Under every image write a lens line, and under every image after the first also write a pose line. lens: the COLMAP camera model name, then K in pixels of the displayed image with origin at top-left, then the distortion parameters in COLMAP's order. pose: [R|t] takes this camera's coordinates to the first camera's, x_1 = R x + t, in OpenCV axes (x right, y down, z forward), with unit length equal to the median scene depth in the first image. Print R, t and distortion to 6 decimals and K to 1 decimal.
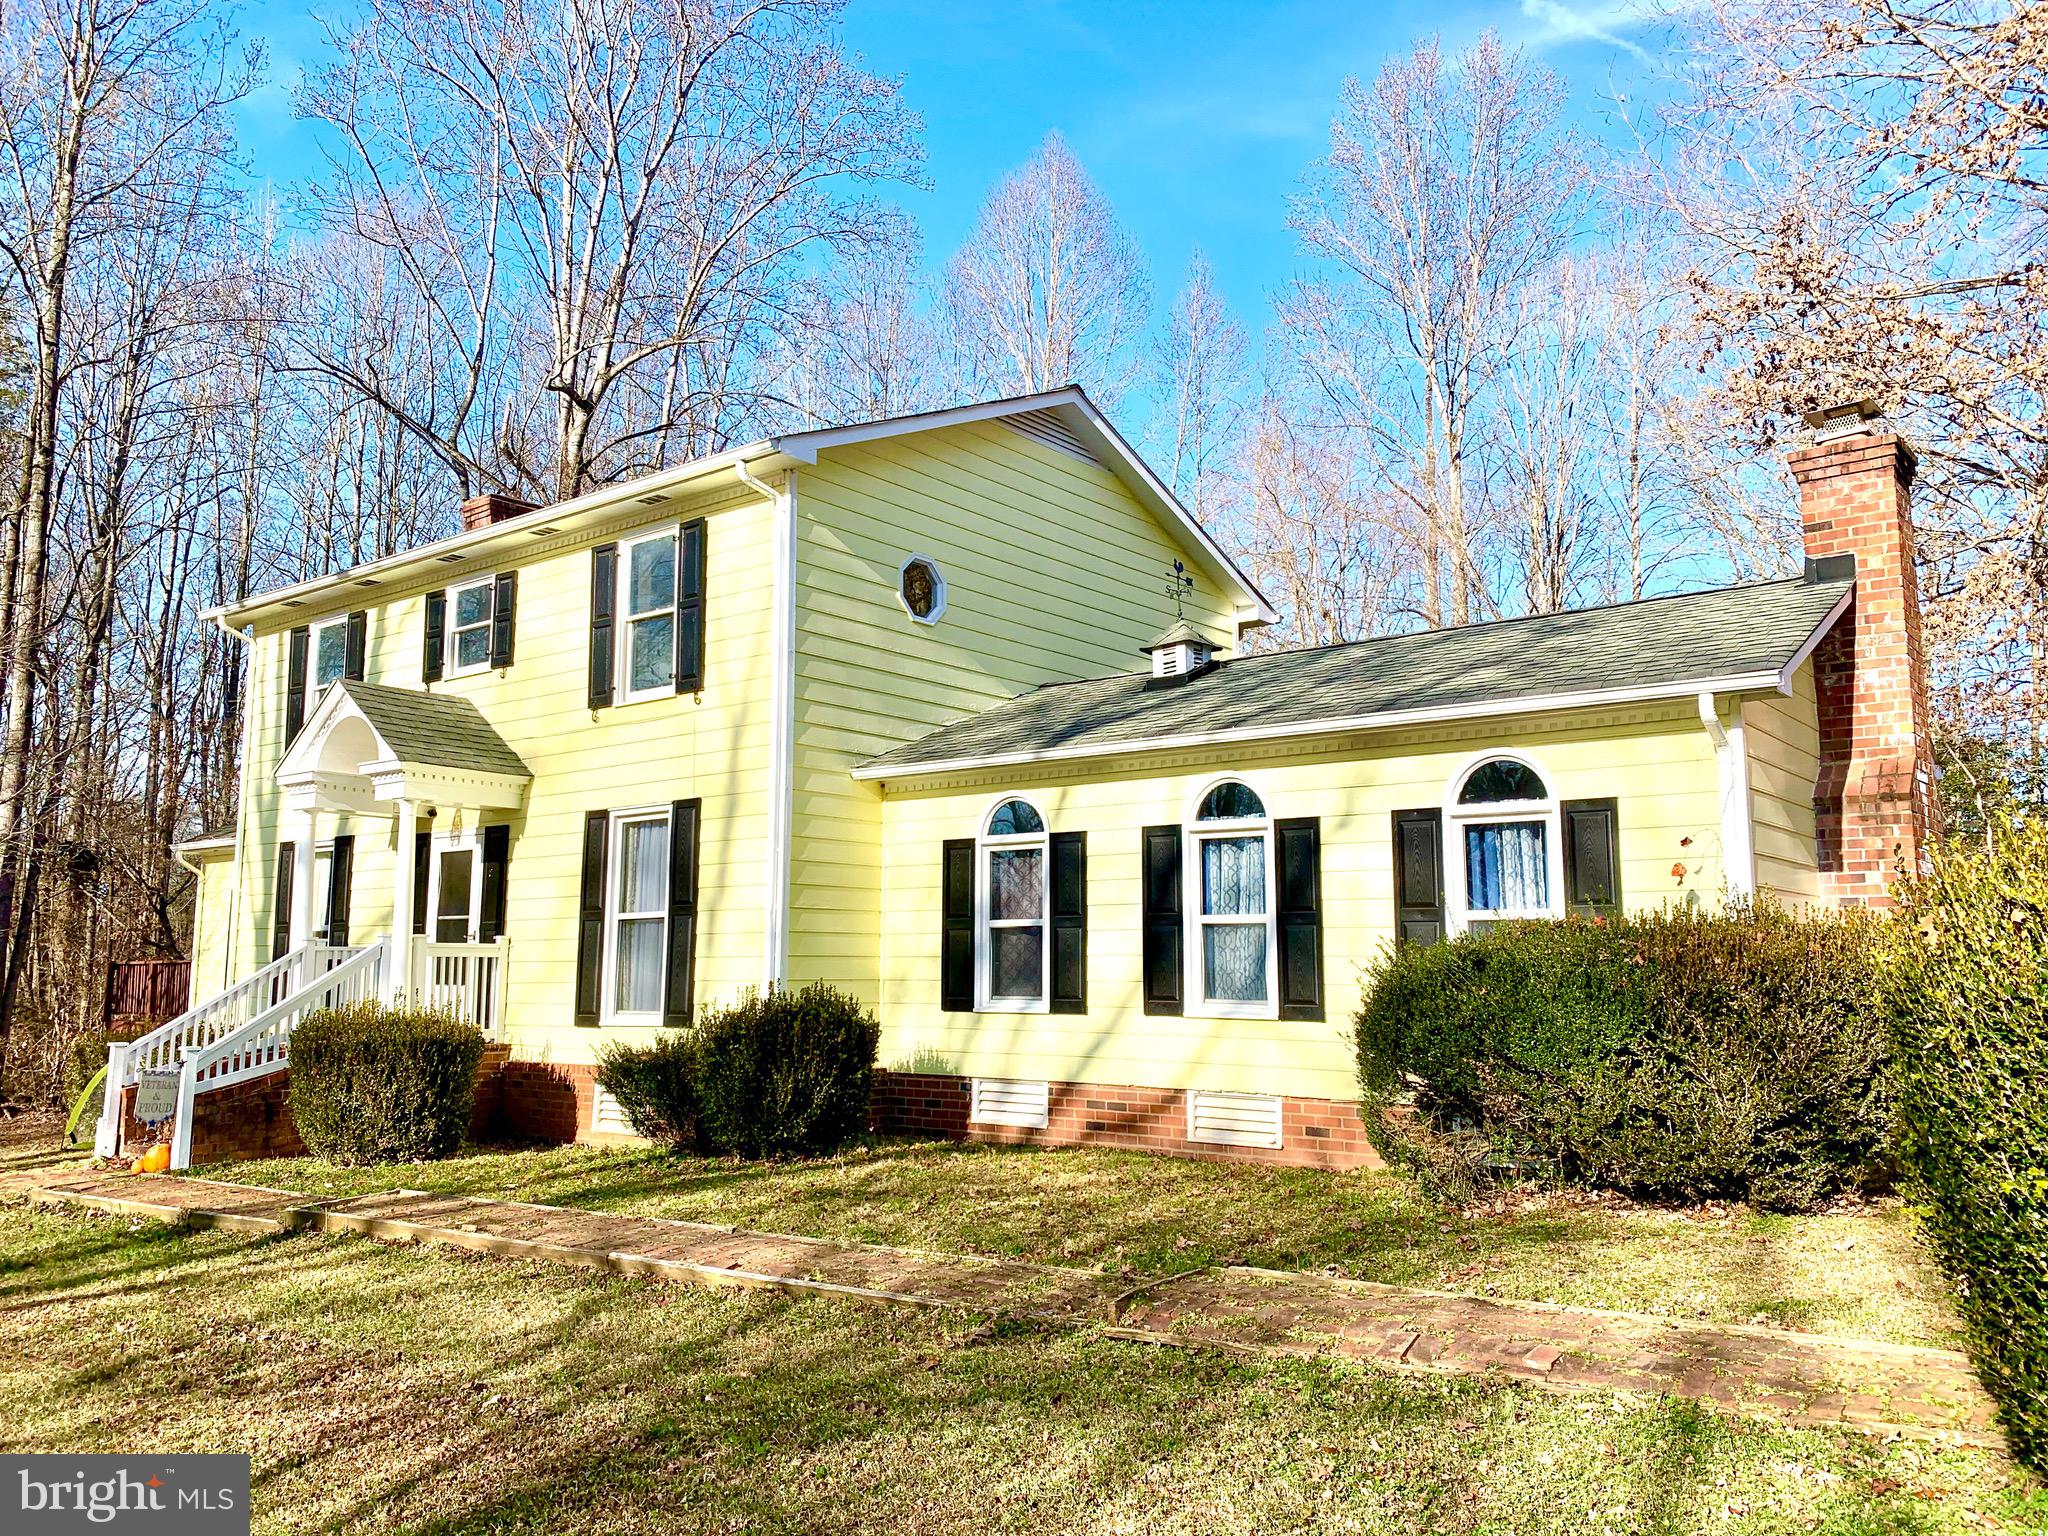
lens RADIAL K [[1573.2, 0, 1023.4], [0, 1573.2, 768.3], [0, 0, 1]] dist [-0.010878, -0.008313]
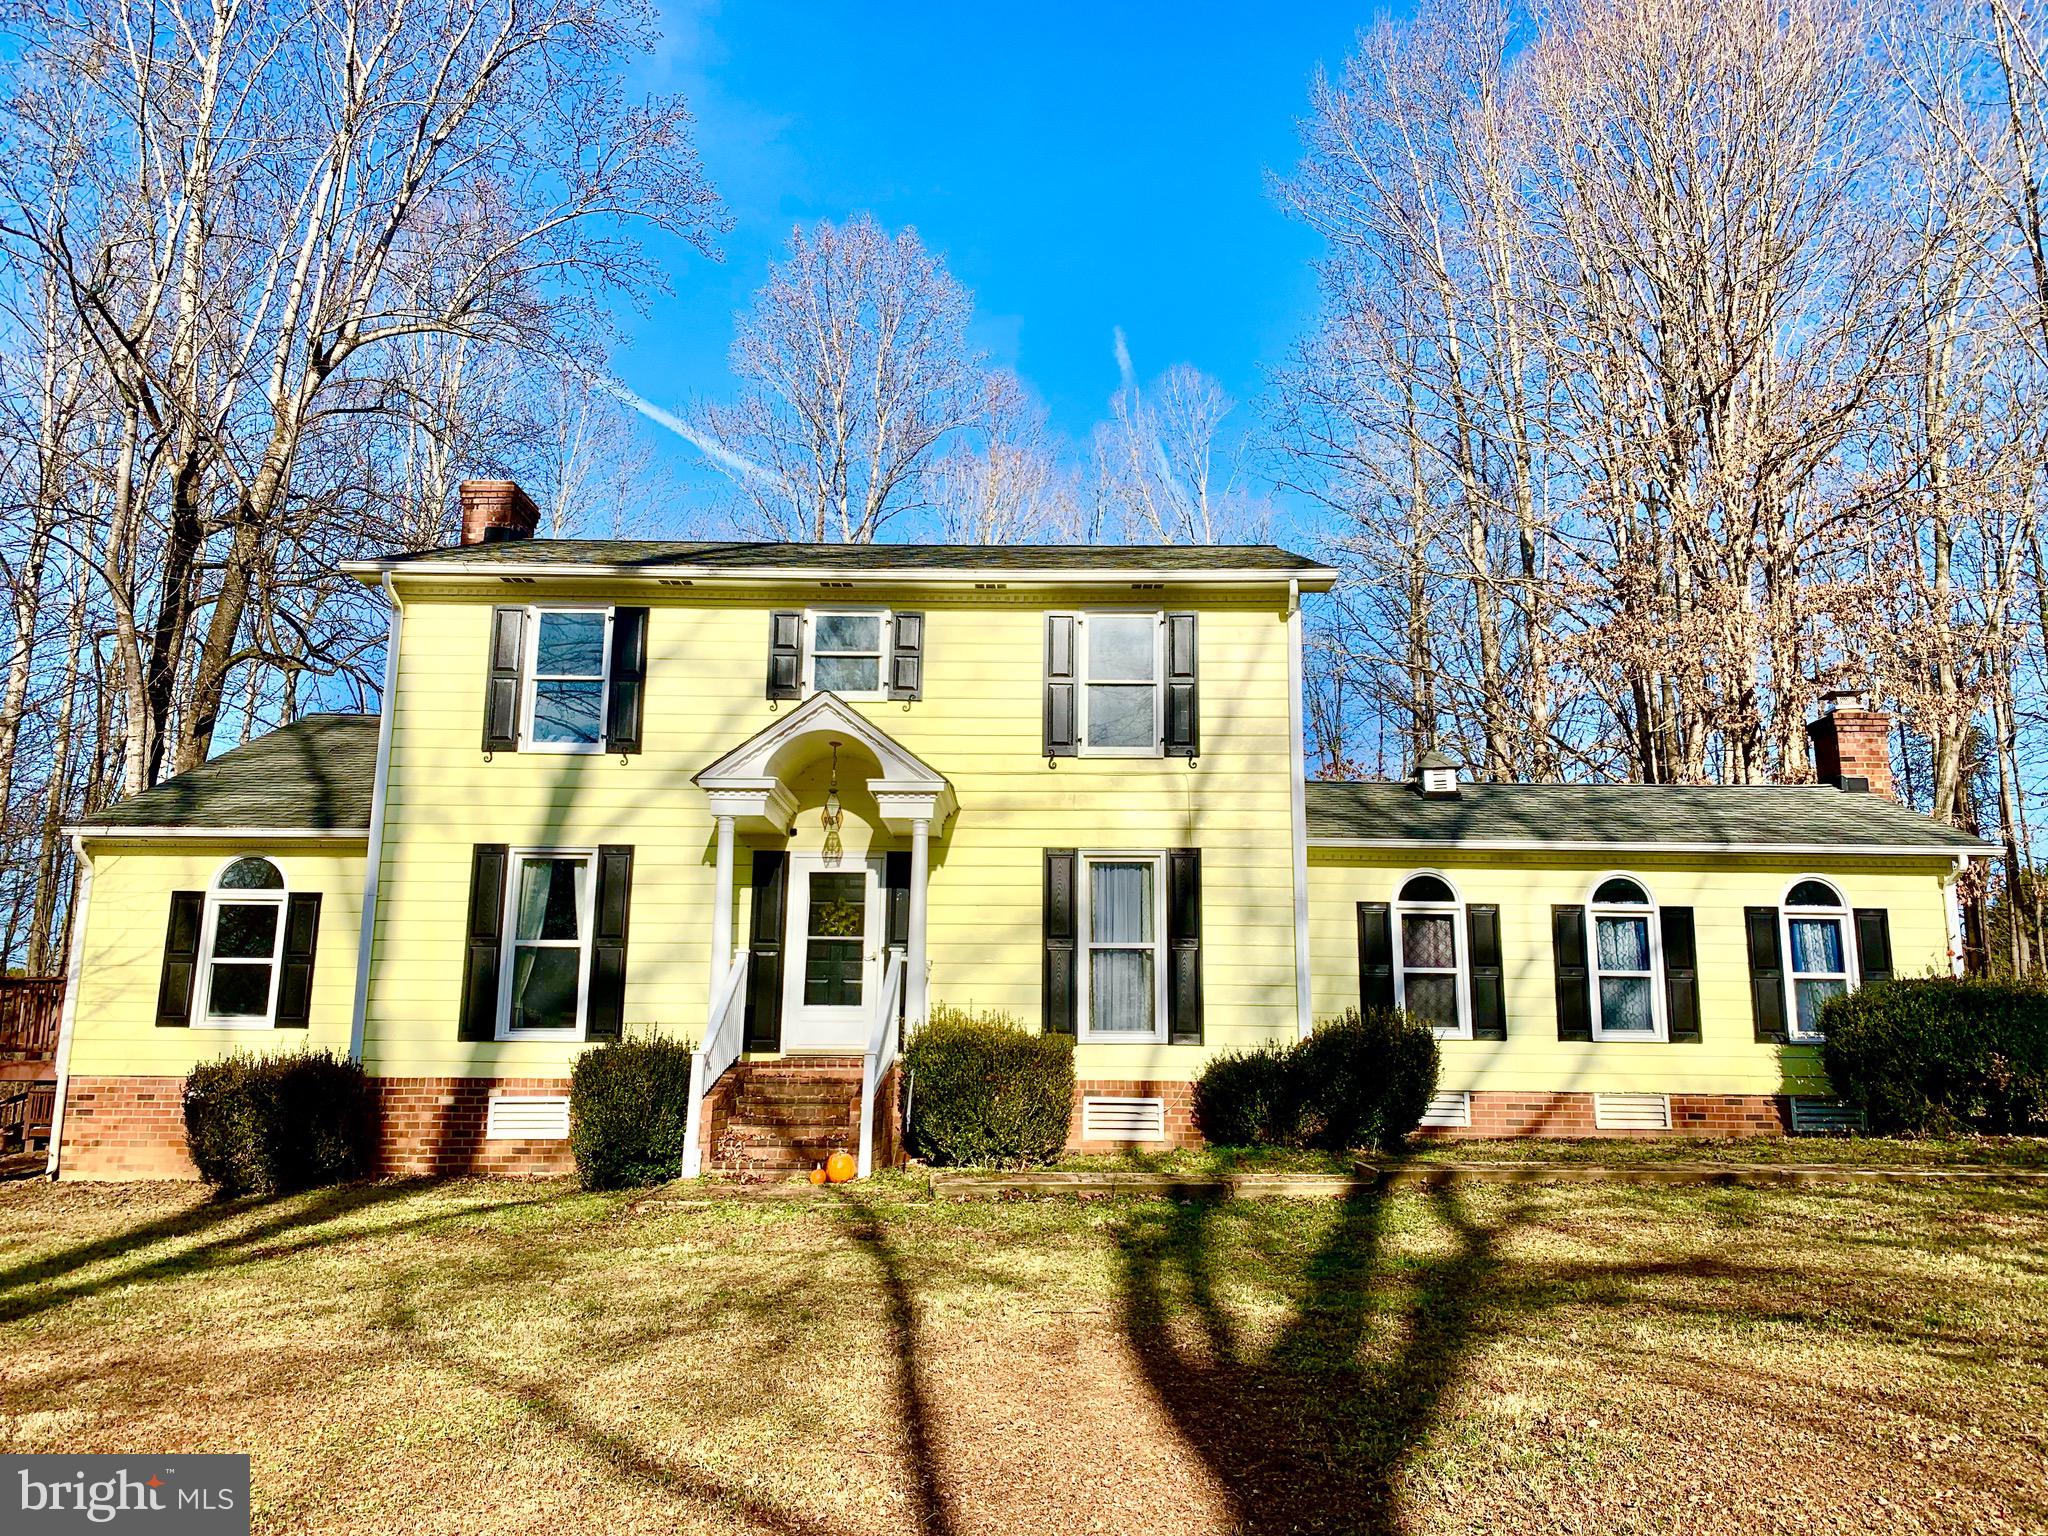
lens RADIAL K [[1573.2, 0, 1019.3], [0, 1573.2, 764.4], [0, 0, 1]] dist [-0.010878, -0.008313]
pose [[0.798358, 0.129900, 0.588006, -1.146668], [-0.092652, 0.991327, -0.093202, 0.088722], [-0.595013, 0.019928, 0.803469, 0.161223]]
